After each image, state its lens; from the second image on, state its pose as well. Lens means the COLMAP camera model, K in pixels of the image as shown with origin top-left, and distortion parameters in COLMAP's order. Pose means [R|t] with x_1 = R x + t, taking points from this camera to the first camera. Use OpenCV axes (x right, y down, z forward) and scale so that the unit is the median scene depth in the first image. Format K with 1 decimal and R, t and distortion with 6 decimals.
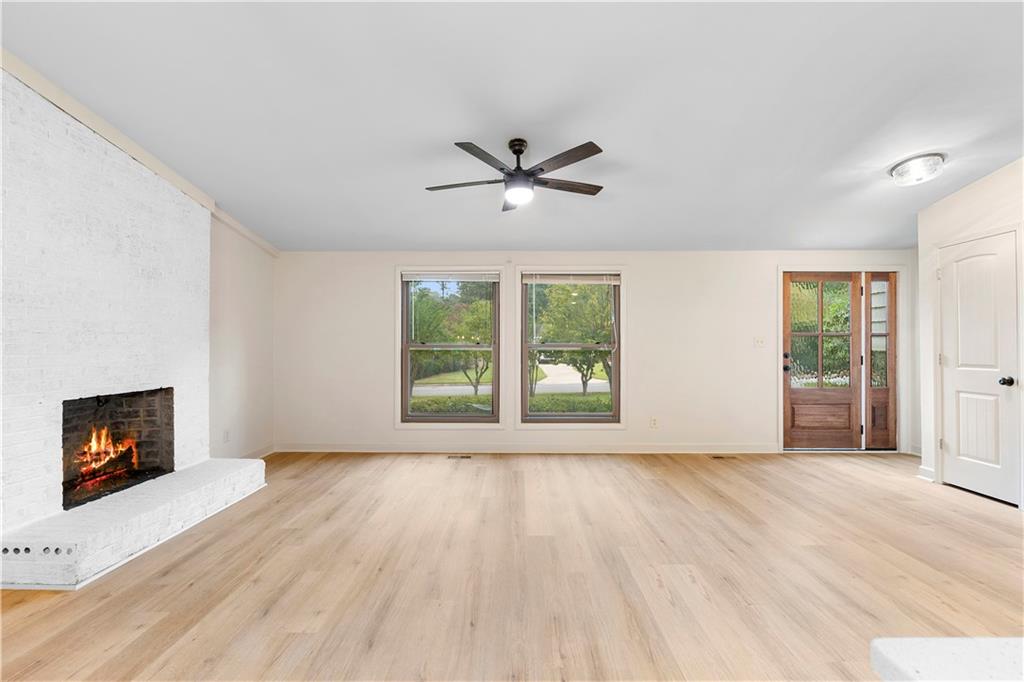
lens RADIAL K [[462.2, 0, 510.3], [0, 462.2, 340.4], [0, 0, 1]] dist [-0.004370, 0.000748]
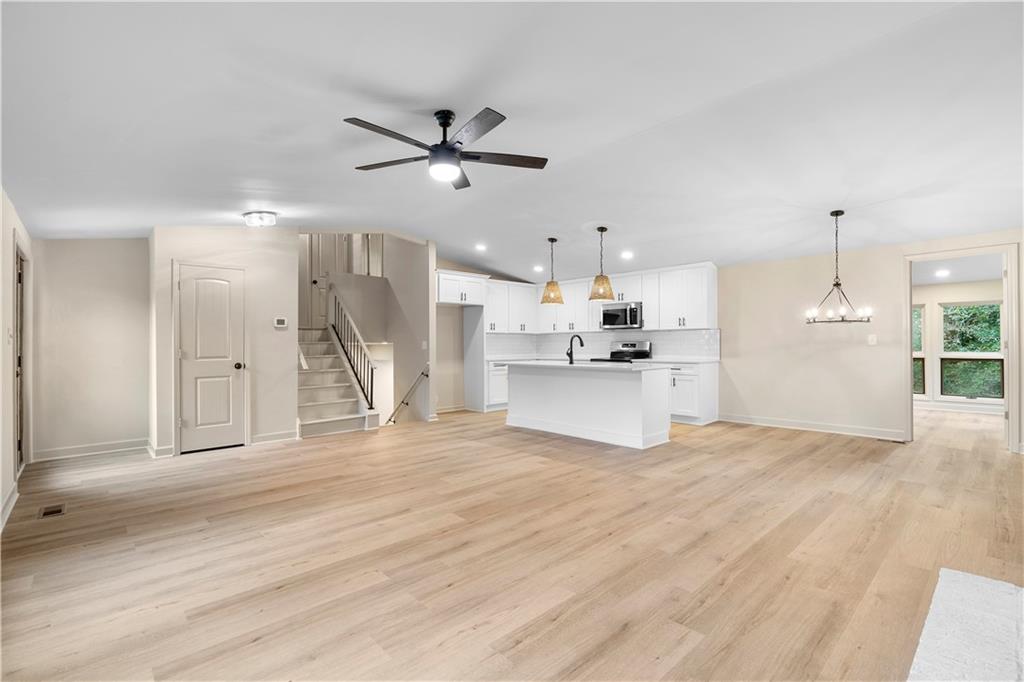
lens RADIAL K [[462.2, 0, 510.3], [0, 462.2, 340.4], [0, 0, 1]] dist [-0.004370, 0.000748]
pose [[-0.686448, 0.016366, 0.726995, -0.739793], [0.002887, 0.999800, -0.019781, 0.039920], [-0.727173, -0.011480, -0.686358, 1.539795]]
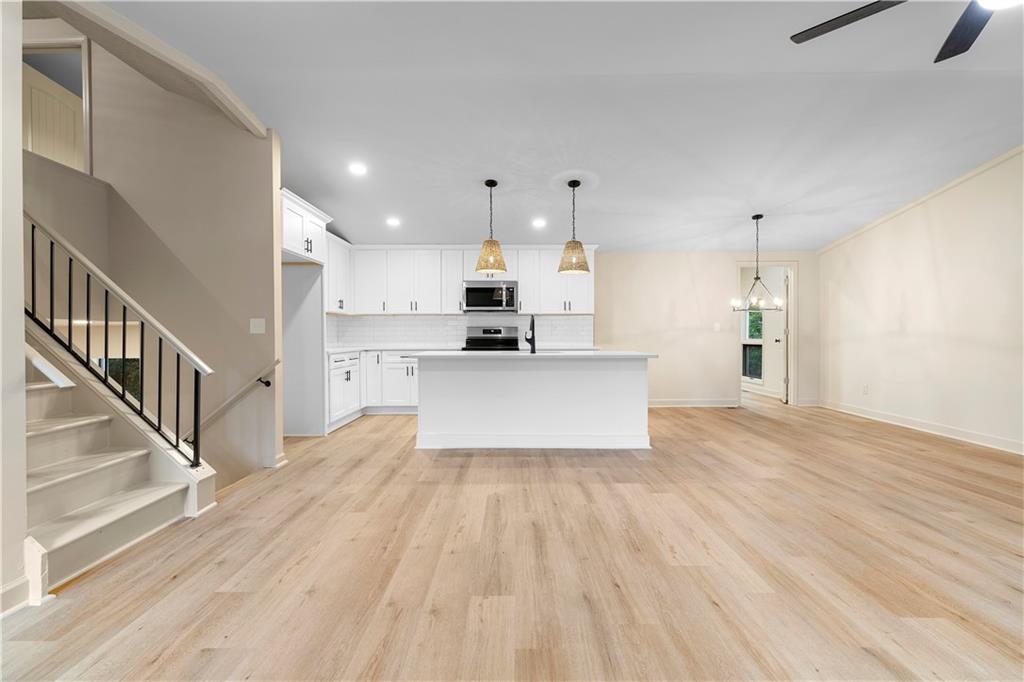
lens RADIAL K [[462.2, 0, 510.3], [0, 462.2, 340.4], [0, 0, 1]] dist [-0.004370, 0.000748]
pose [[-0.999943, 0.007263, -0.007837, 0.561049], [0.007242, 0.999970, 0.002675, 0.055844], [0.007856, 0.002618, -0.999966, 1.489605]]
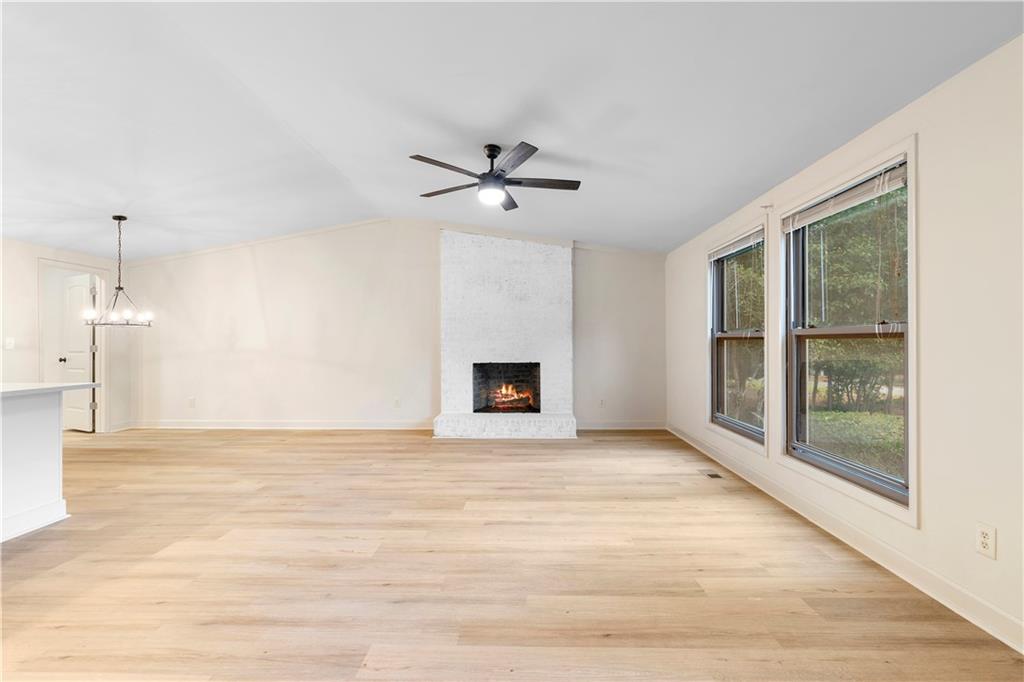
lens RADIAL K [[468.5, 0, 516.2], [0, 468.5, 338.5], [0, 0, 1]] dist [-0.011757, 0.000473]
pose [[-0.012669, -0.008643, -0.999882, 1.116757], [0.015717, 0.999837, -0.008842, 0.031504], [0.999796, -0.015827, -0.012531, 1.071538]]
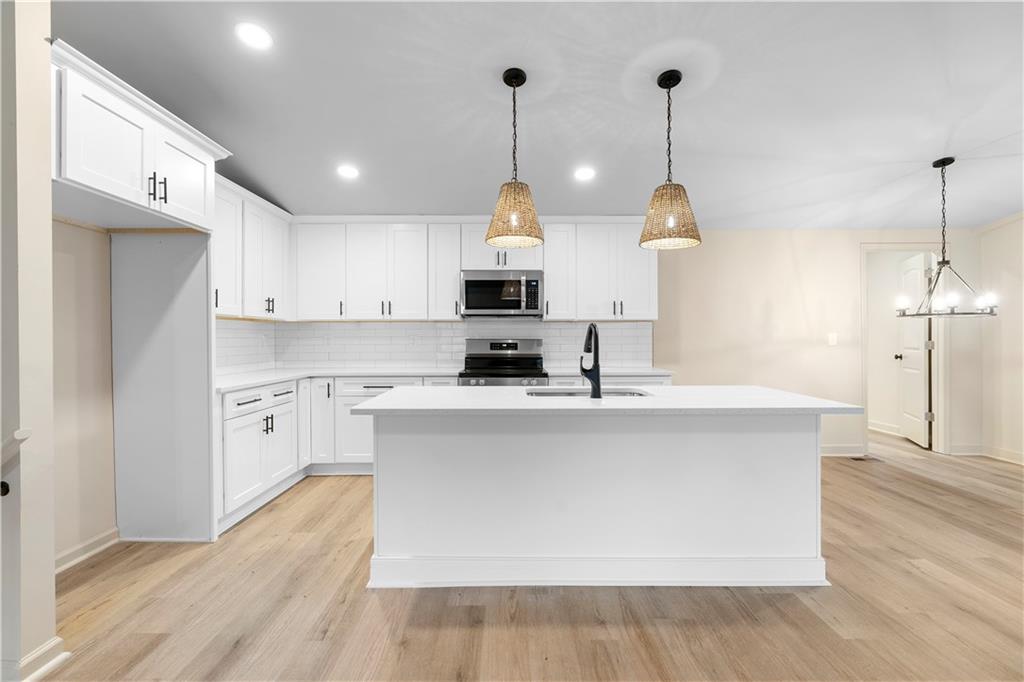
lens RADIAL K [[462.2, 0, 510.3], [0, 462.2, 340.4], [0, 0, 1]] dist [-0.004370, 0.000748]
pose [[-0.999840, 0.007639, -0.016176, 0.630280], [0.007726, 0.999956, -0.005365, 0.010368], [0.016134, -0.005489, -0.999855, 0.799059]]
